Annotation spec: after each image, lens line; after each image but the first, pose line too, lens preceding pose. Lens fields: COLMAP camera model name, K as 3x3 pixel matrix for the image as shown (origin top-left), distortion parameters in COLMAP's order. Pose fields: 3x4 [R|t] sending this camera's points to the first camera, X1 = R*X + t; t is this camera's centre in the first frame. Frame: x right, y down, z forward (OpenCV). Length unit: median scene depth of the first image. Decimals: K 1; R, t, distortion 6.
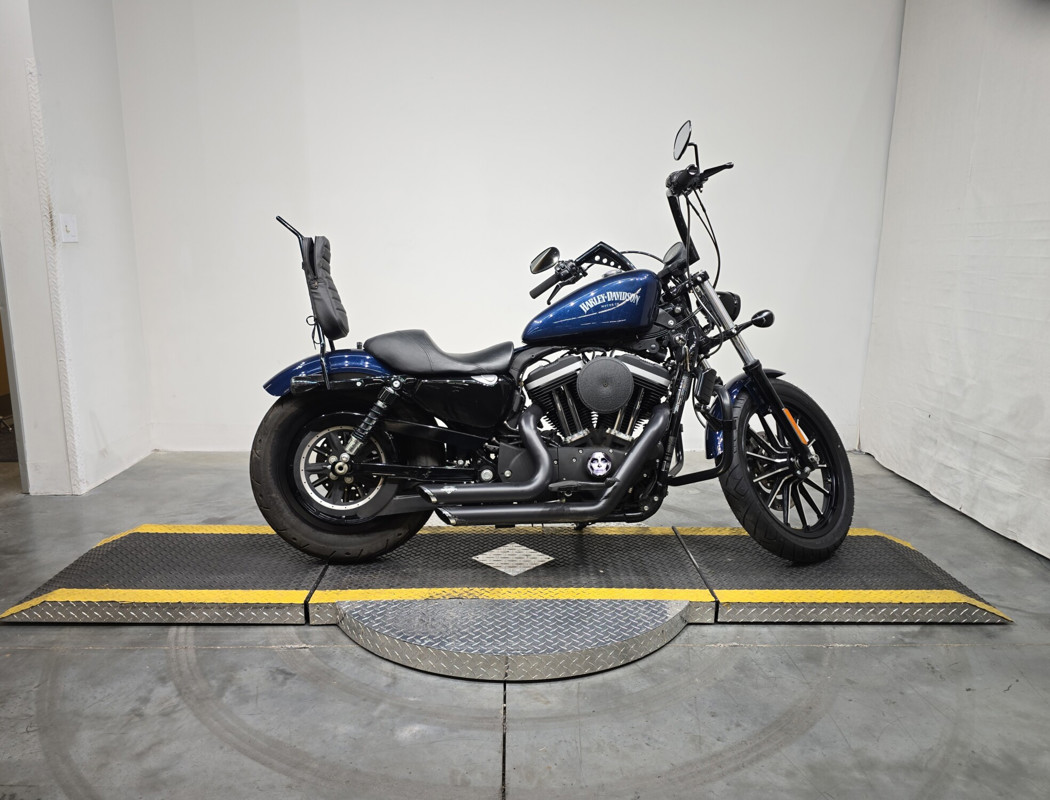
lens RADIAL K [[745.0, 0, 523.7], [0, 745.0, 401.4], [0, 0, 1]] dist [0.009558, -0.011522]
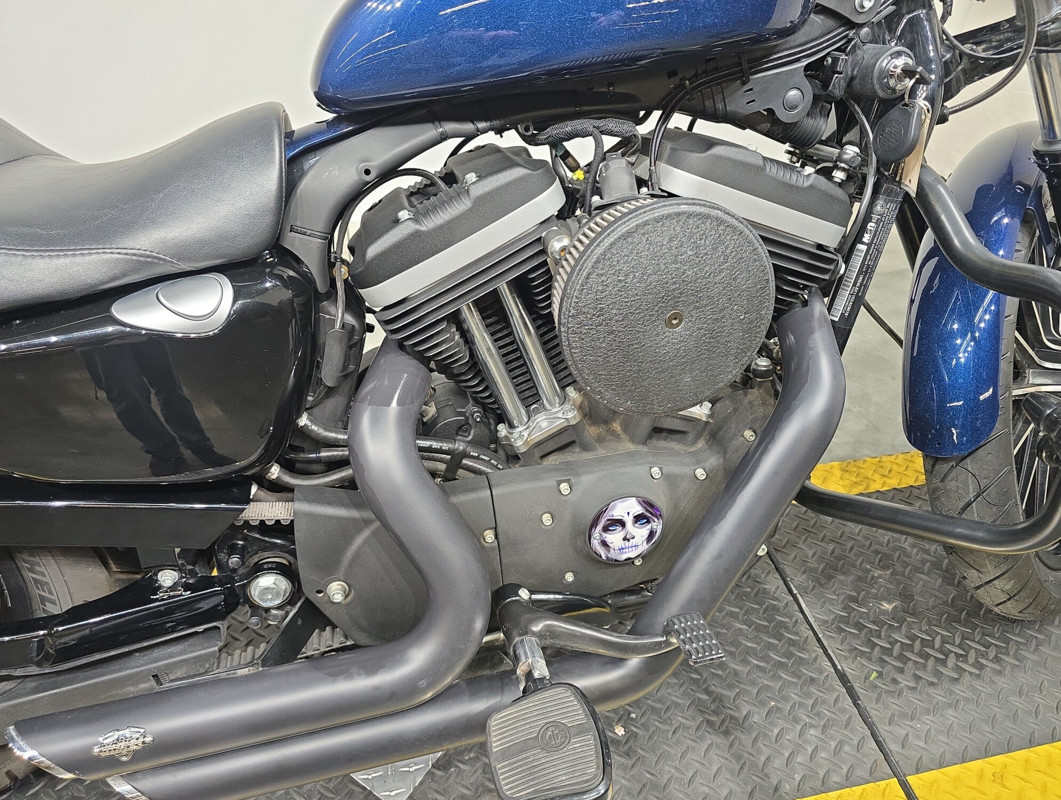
lens RADIAL K [[710.3, 0, 536.9], [0, 710.3, 406.7], [0, 0, 1]] dist [0.000849, 0.005479]
pose [[0.983016, -0.111758, 0.145567, 0.022436], [0.030642, 0.882009, 0.470236, -0.093359], [-0.180944, -0.457789, 0.870453, 0.677522]]
